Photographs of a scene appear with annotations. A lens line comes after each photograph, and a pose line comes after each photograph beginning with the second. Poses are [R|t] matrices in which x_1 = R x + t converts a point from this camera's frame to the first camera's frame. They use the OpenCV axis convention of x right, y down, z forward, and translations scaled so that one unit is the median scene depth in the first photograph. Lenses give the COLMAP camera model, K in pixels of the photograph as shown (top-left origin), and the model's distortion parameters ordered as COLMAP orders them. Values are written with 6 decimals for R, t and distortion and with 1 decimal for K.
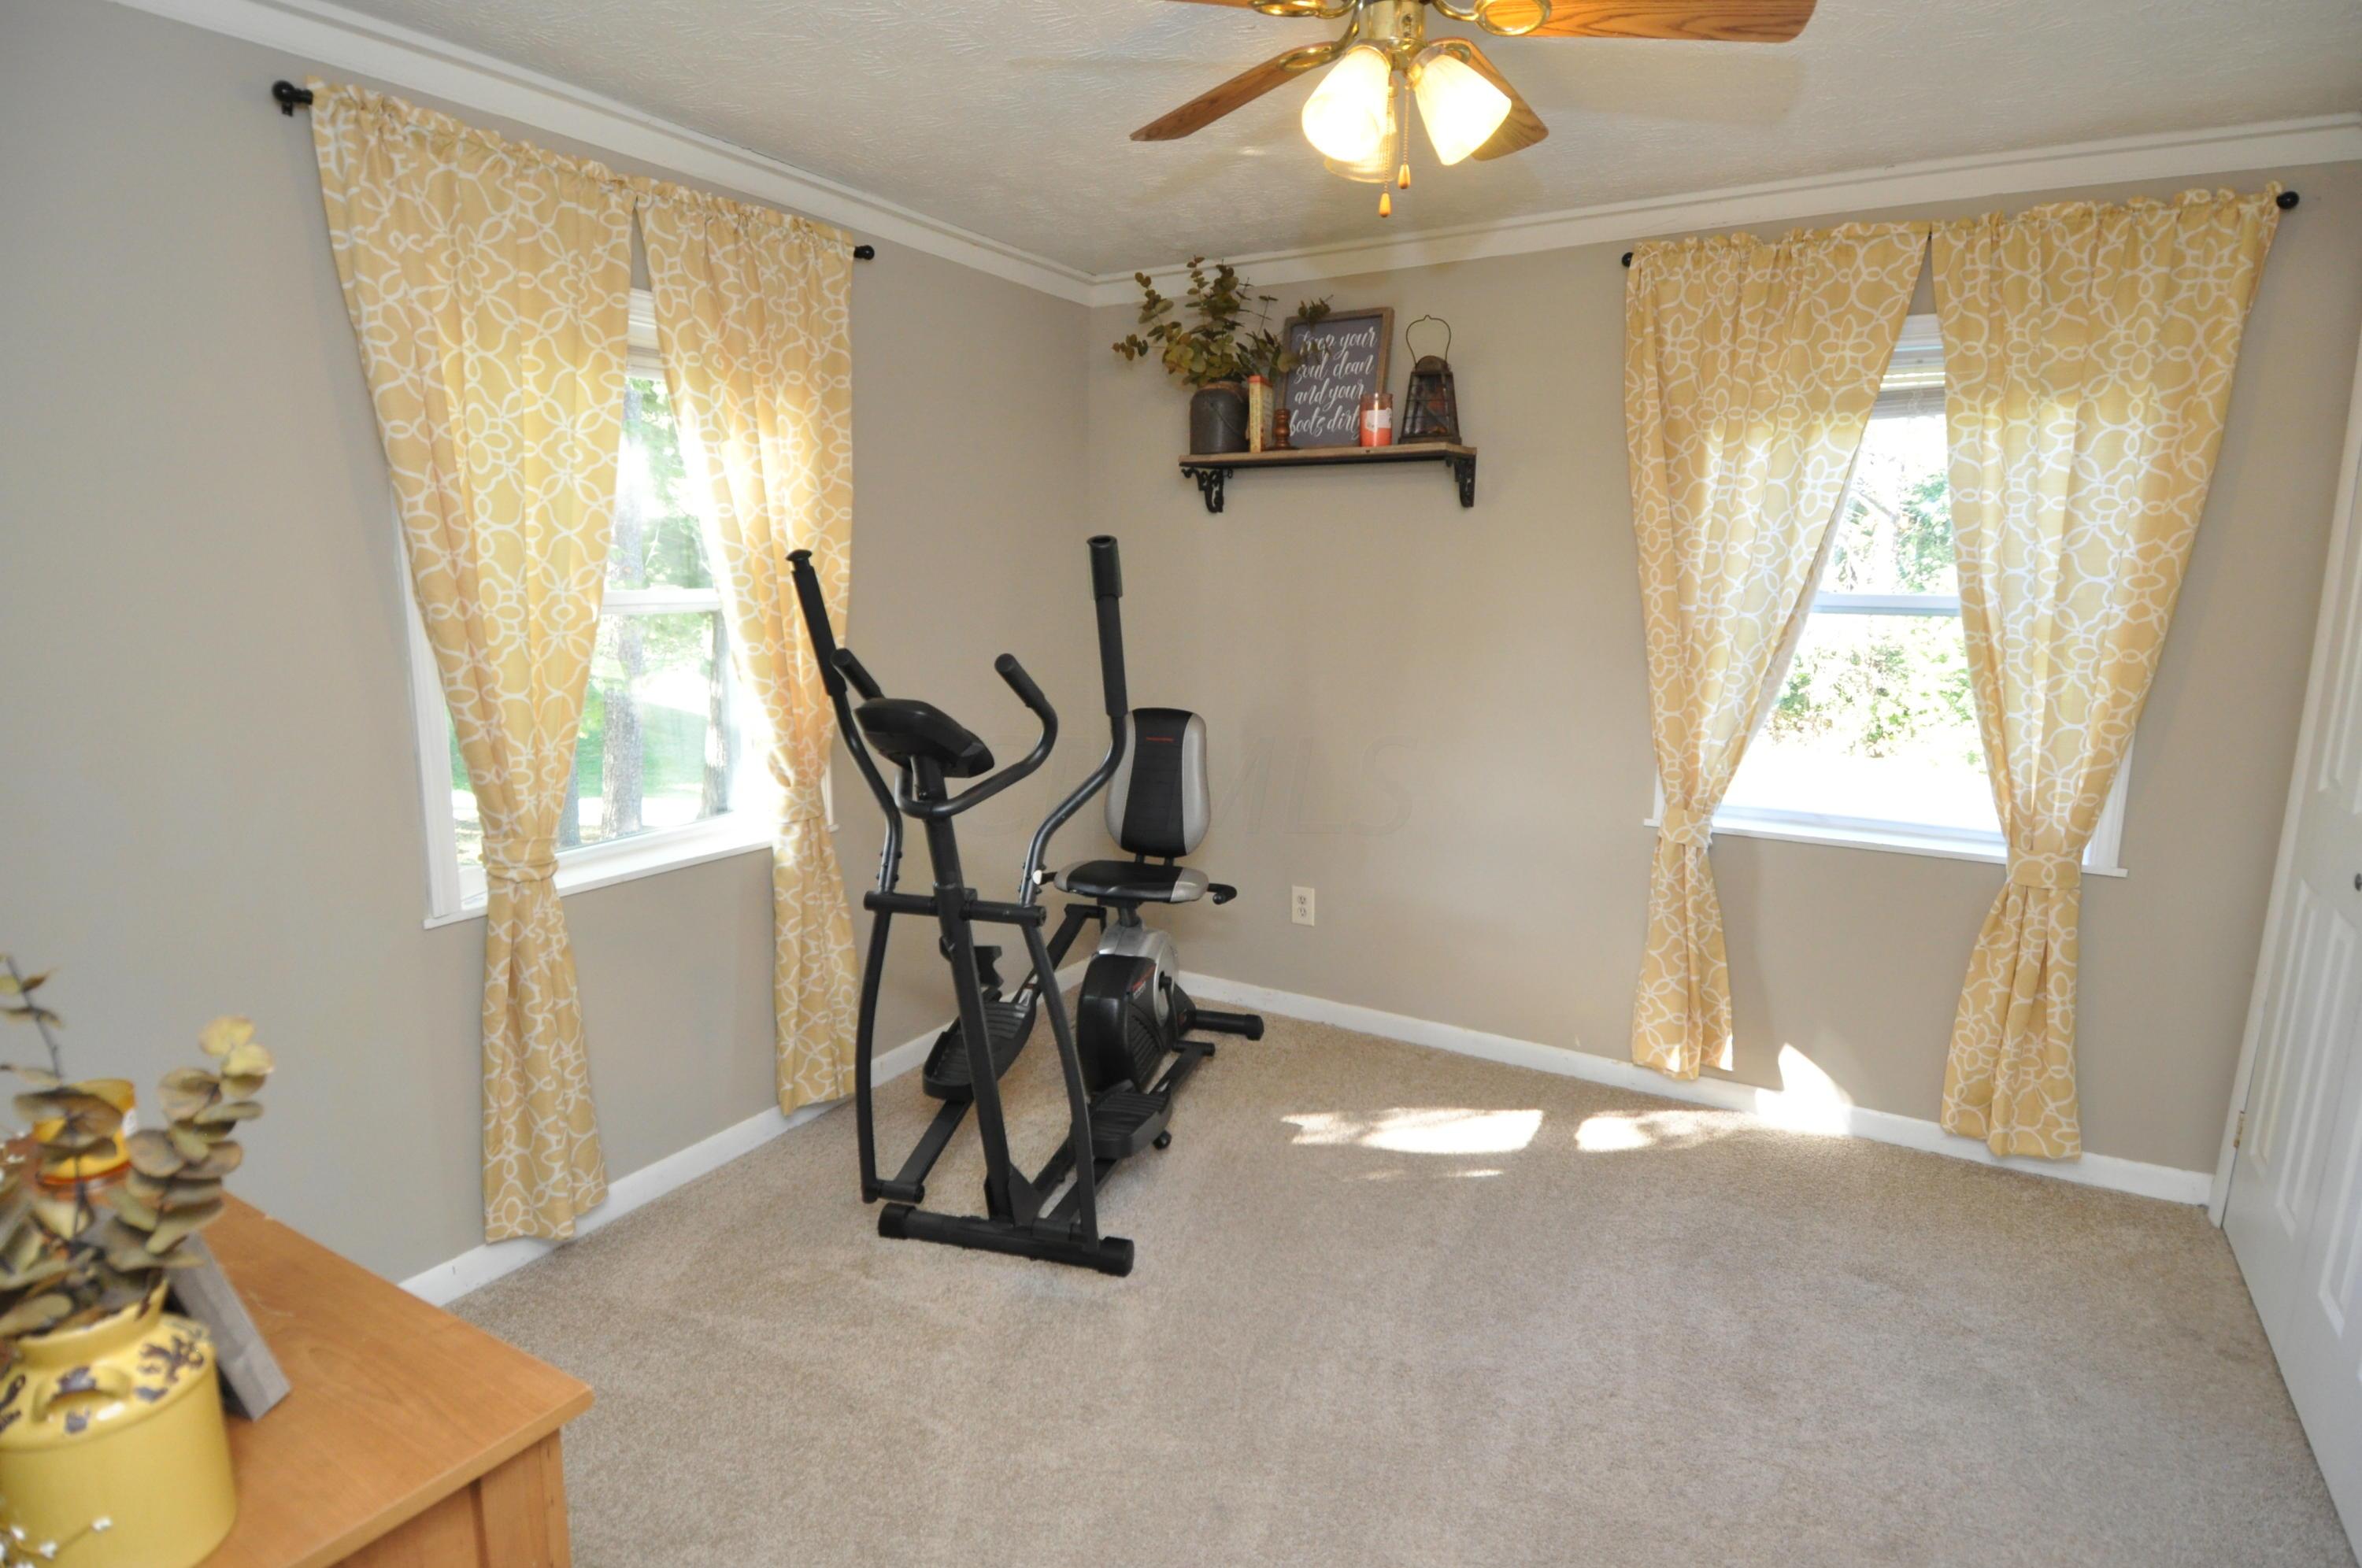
lens RADIAL K [[1232.5, 0, 1184.9], [0, 1232.5, 768.9], [0, 0, 1]] dist [0.071956, -0.069306]
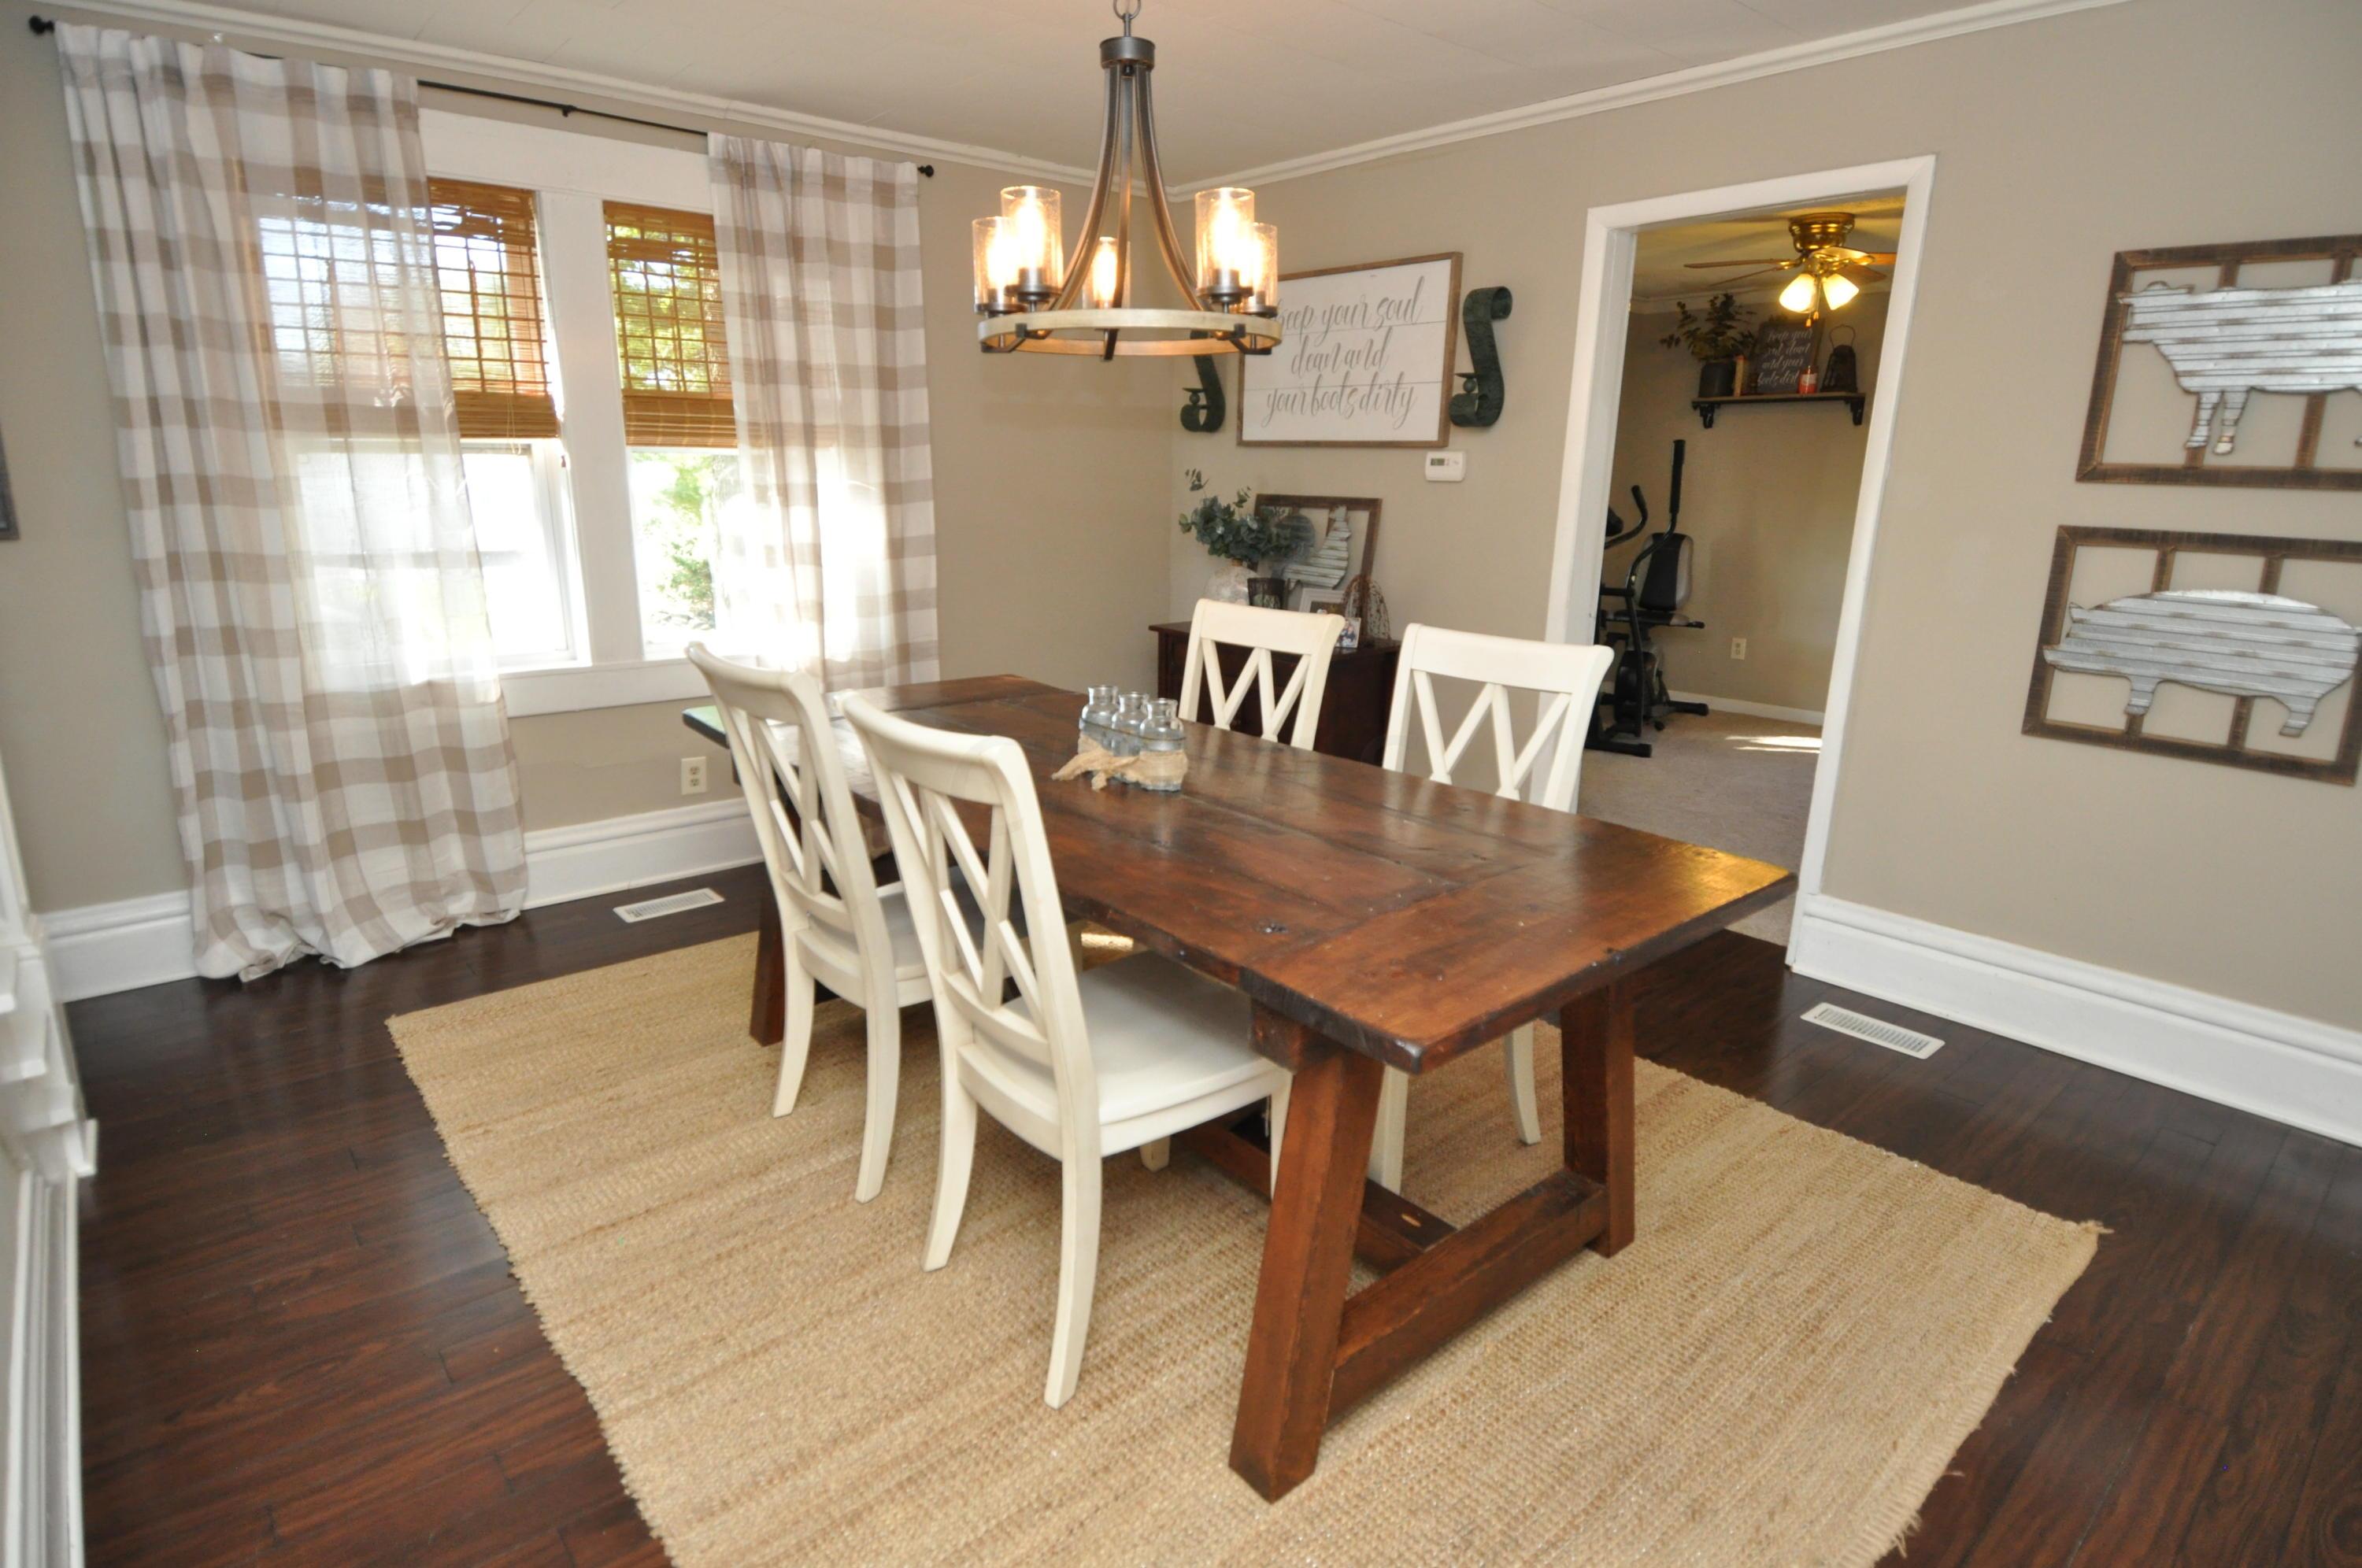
lens RADIAL K [[1232.5, 0, 1184.9], [0, 1232.5, 768.9], [0, 0, 1]] dist [0.071956, -0.069306]
pose [[0.952042, 0.078405, -0.295750, -0.135879], [-0.059530, 0.995604, 0.072309, 0.224433], [0.300119, -0.051236, 0.952525, -1.105835]]
